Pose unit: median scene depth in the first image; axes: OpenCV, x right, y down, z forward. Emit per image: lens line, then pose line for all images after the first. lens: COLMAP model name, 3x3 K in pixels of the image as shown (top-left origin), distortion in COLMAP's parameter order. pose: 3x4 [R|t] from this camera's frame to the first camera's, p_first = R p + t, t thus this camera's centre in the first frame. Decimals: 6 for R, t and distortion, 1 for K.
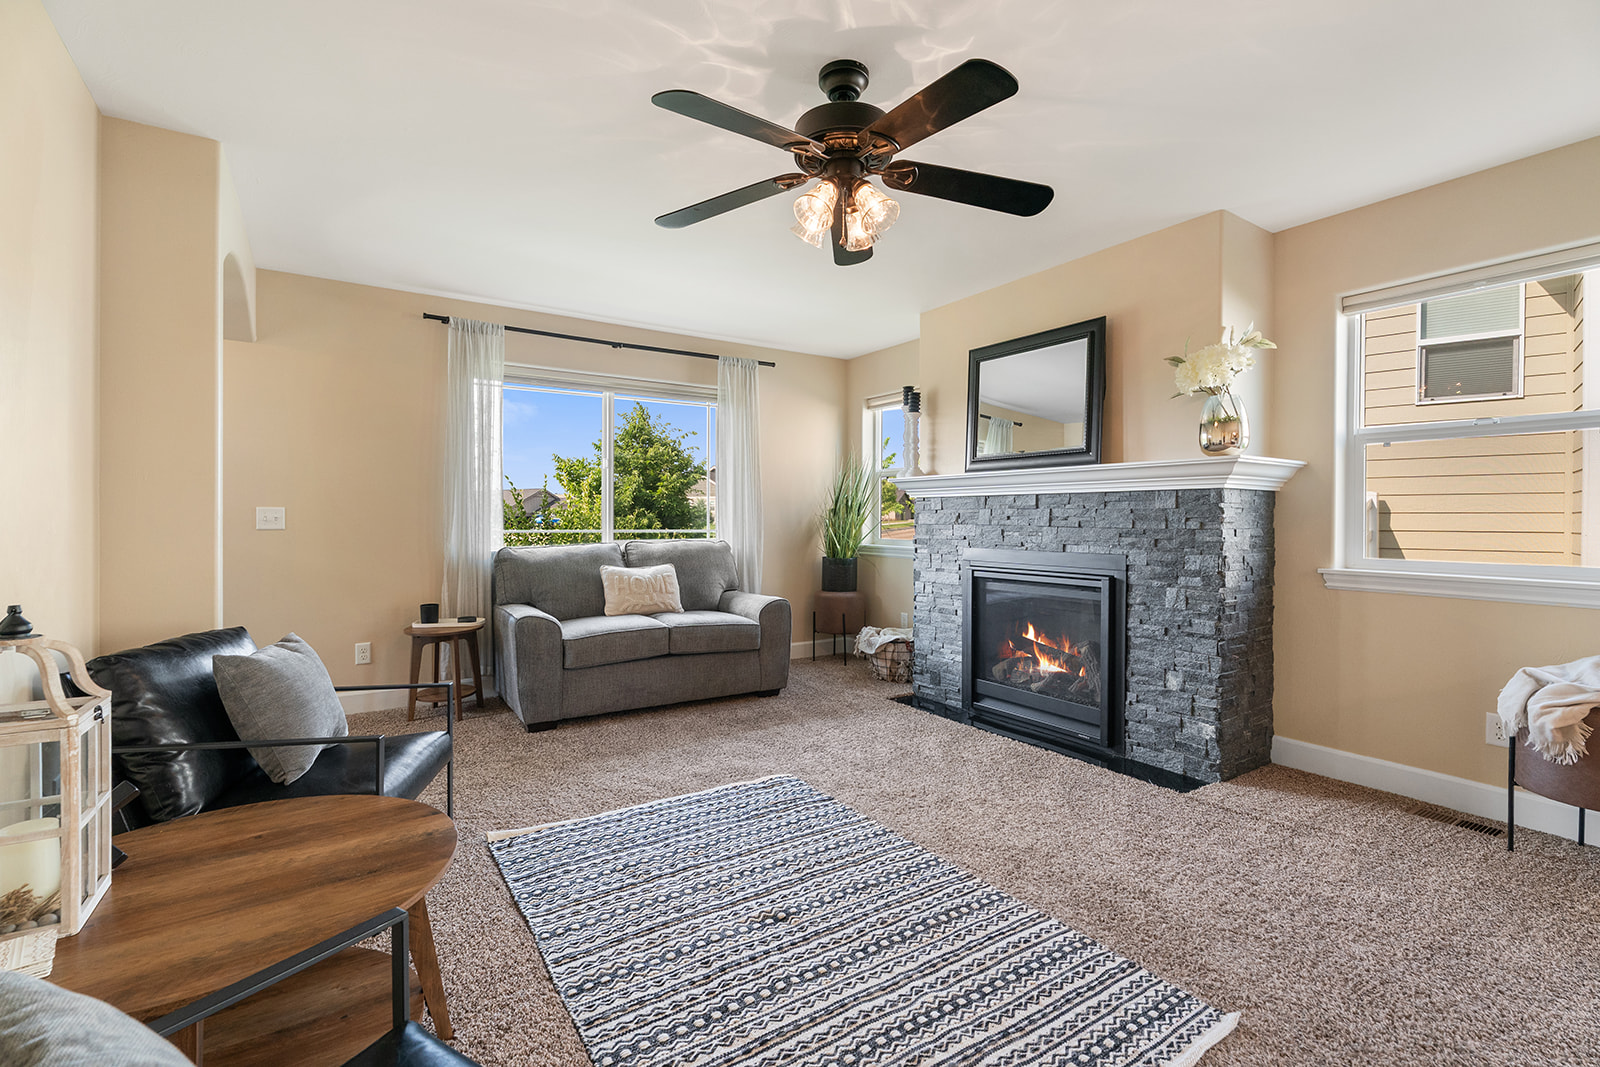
lens RADIAL K [[731.0, 0, 784.5], [0, 731.0, 522.4], [0, 0, 1]] dist [0.000193, 0.000822]
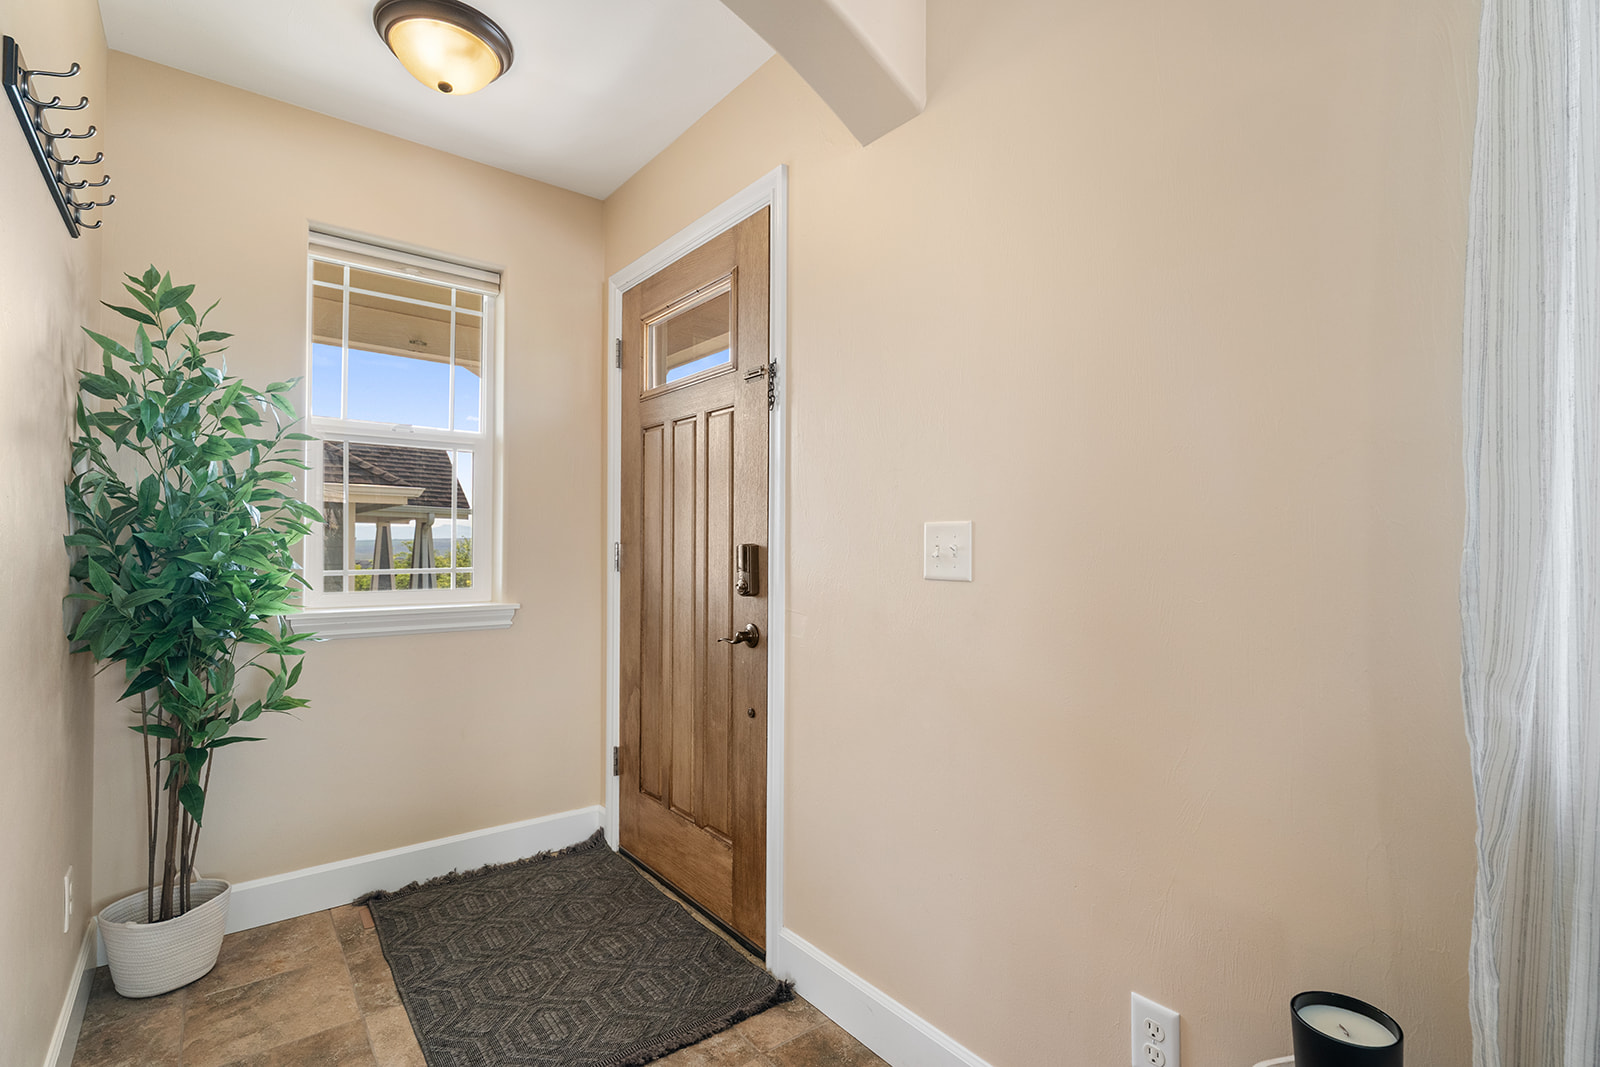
lens RADIAL K [[731.0, 0, 797.1], [0, 731.0, 532.4], [0, 0, 1]] dist [0.000193, 0.000822]
pose [[0.109171, -0.021100, -0.993799, -0.399099], [-0.005769, 0.999744, -0.021860, -0.006022], [0.994006, 0.008120, 0.109021, 1.048483]]
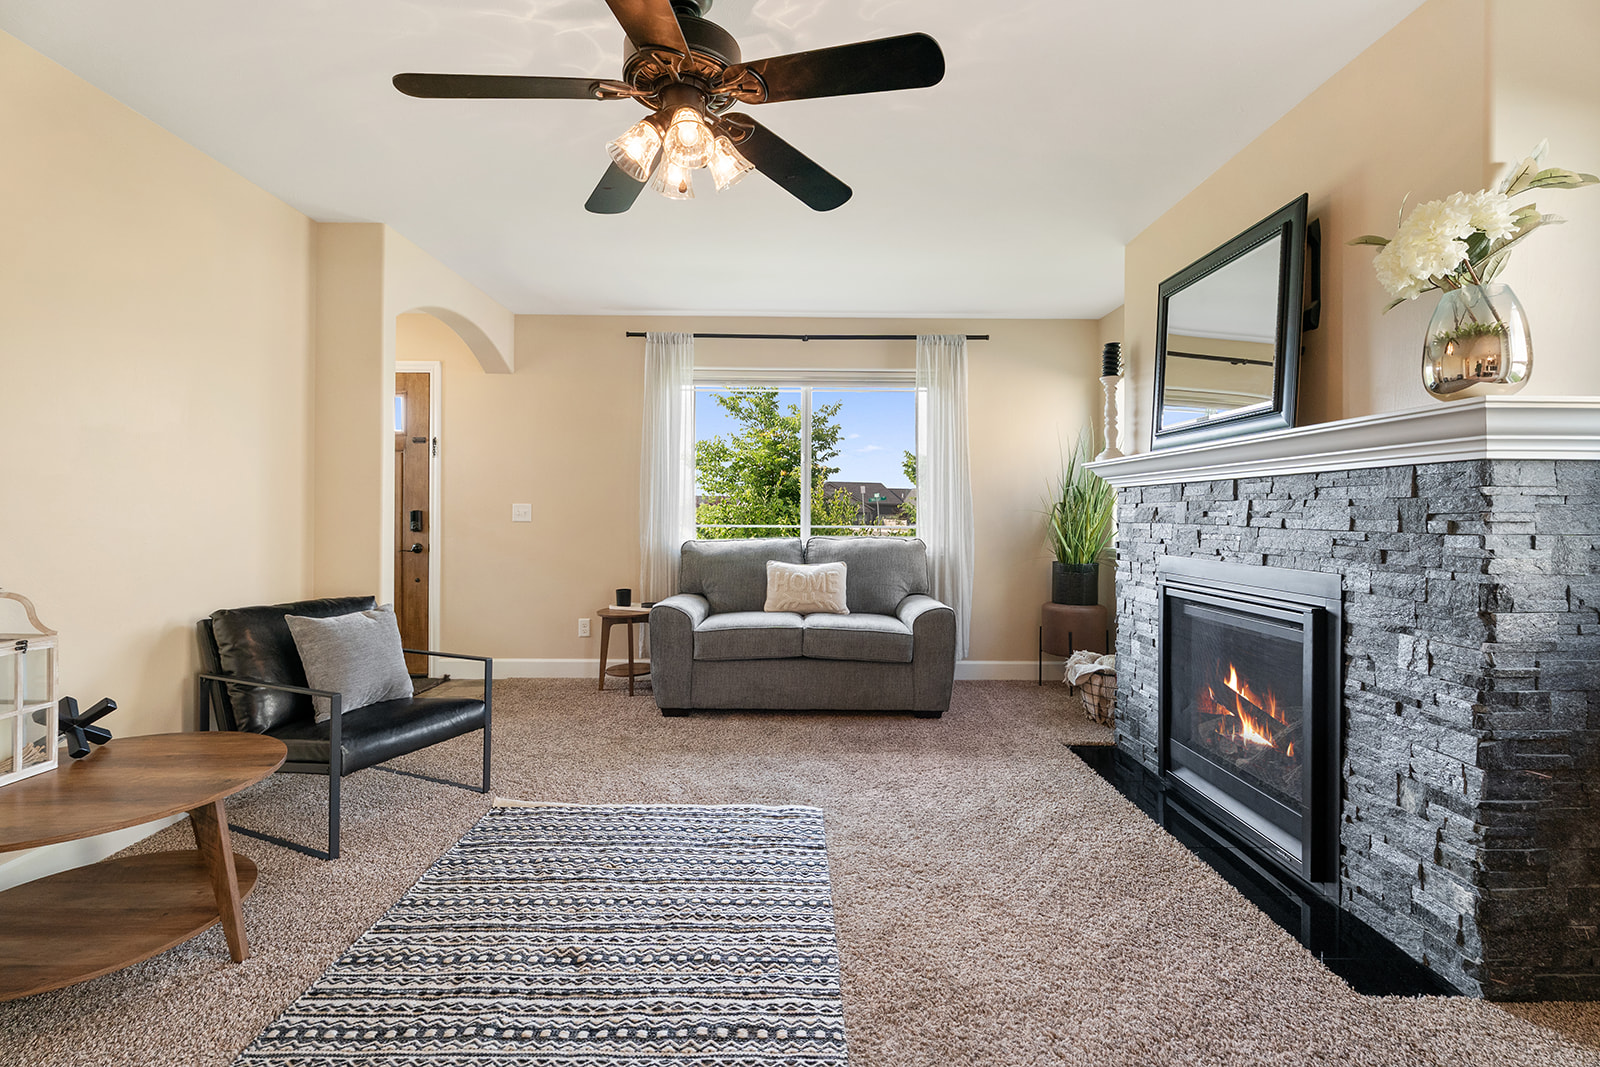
lens RADIAL K [[731.0, 0, 788.1], [0, 731.0, 511.9], [0, 0, 1]] dist [0.000193, 0.000822]
pose [[0.837508, 0.001333, -0.546423, 0.429093], [-0.006800, 0.999945, -0.007983, 0.000115], [0.546382, 0.010401, 0.837471, 0.240593]]
